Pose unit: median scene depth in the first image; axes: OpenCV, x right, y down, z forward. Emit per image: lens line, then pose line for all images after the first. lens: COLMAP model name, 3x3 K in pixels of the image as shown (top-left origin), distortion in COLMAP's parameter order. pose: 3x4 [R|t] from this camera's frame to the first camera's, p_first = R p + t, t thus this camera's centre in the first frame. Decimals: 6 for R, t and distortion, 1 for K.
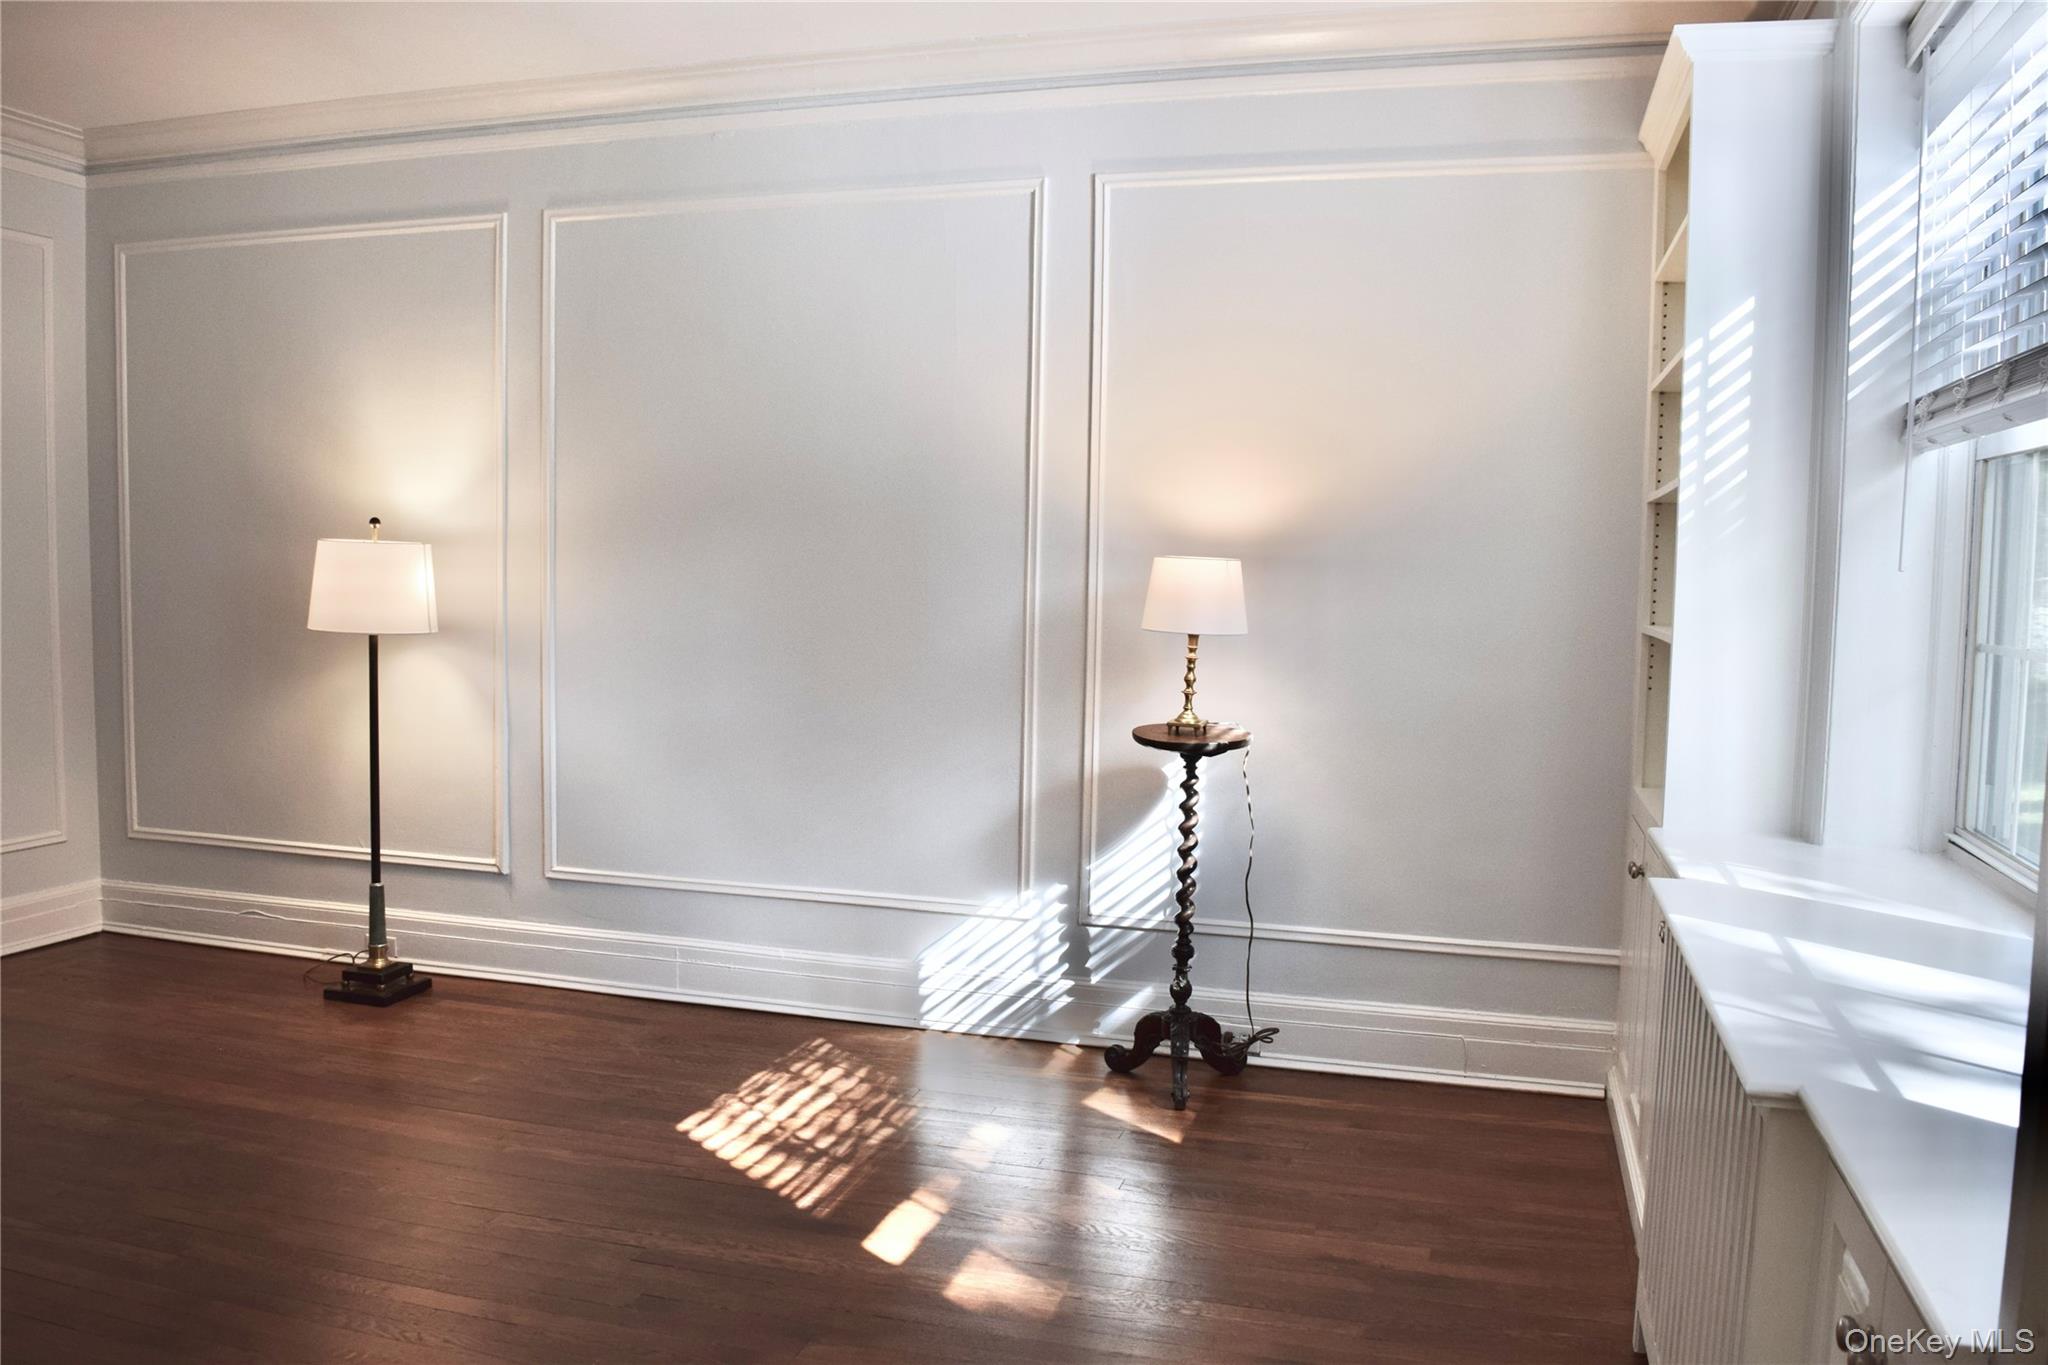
lens RADIAL K [[1607.5, 0, 1014.1], [0, 1607.5, 682.5], [0, 0, 1]] dist [-0.095172, 0.004405]
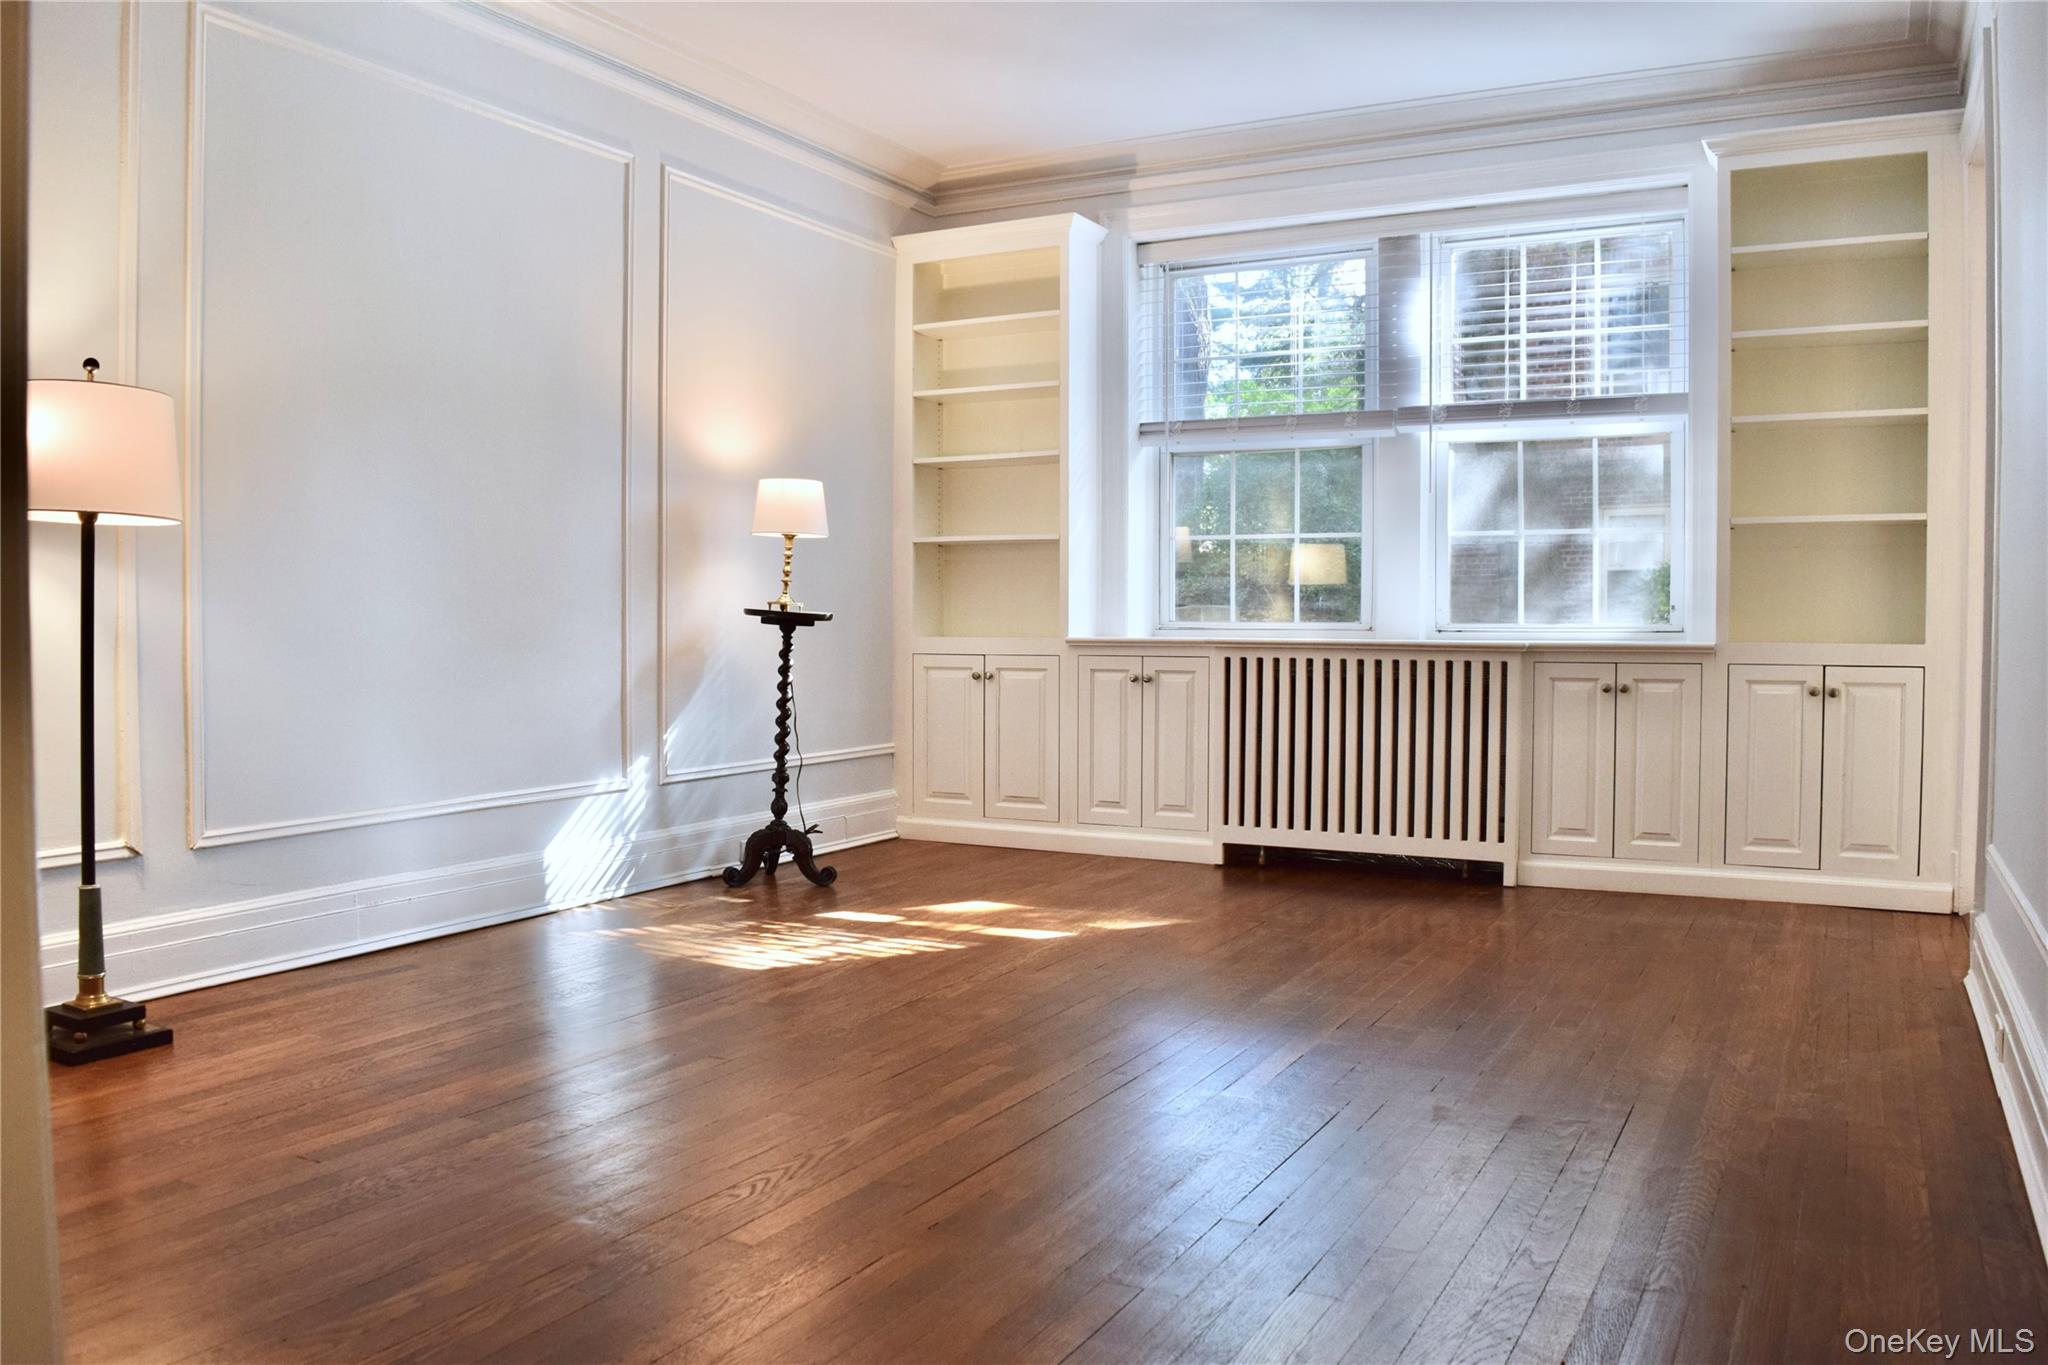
lens RADIAL K [[1607.5, 0, 1014.1], [0, 1607.5, 682.5], [0, 0, 1]] dist [-0.095172, 0.004405]
pose [[0.265292, -0.079052, 0.960922, -1.041257], [0.074268, 0.995348, 0.061380, 0.020949], [-0.961304, 0.055083, 0.269928, 0.428436]]
